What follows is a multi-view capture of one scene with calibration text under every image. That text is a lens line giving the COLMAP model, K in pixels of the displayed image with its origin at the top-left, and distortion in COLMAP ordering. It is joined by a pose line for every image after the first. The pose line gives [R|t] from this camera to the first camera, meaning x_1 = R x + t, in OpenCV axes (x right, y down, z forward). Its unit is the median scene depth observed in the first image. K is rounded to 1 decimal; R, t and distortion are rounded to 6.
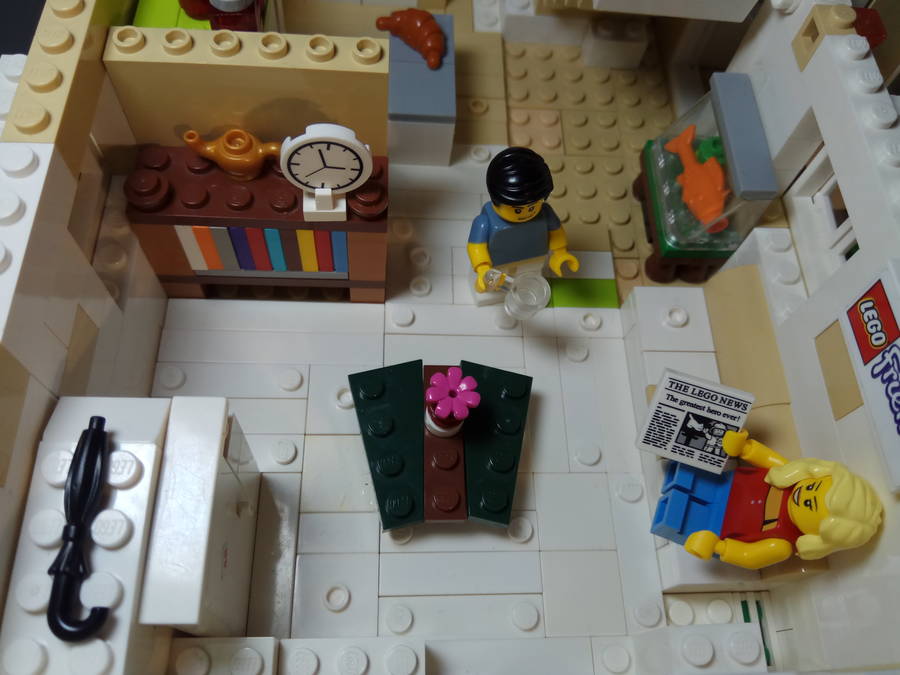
lens RADIAL K [[745.6, 0, 451.4], [0, 745.6, 334.7], [0, 0, 1]] dist [0.114425, -0.254910]
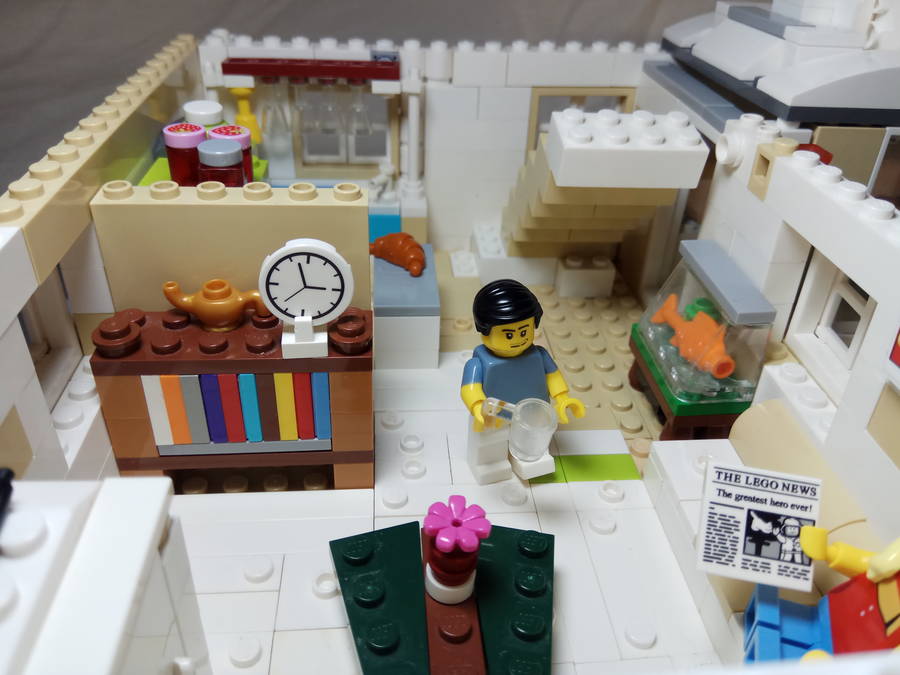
lens RADIAL K [[745.6, 0, 451.4], [0, 745.6, 334.7], [0, 0, 1]] dist [0.114425, -0.254910]
pose [[0.996348, -0.080595, 0.028185, -0.011812], [0.083644, 0.855119, -0.511639, 0.328259], [0.017134, 0.512128, 0.858738, 0.197630]]
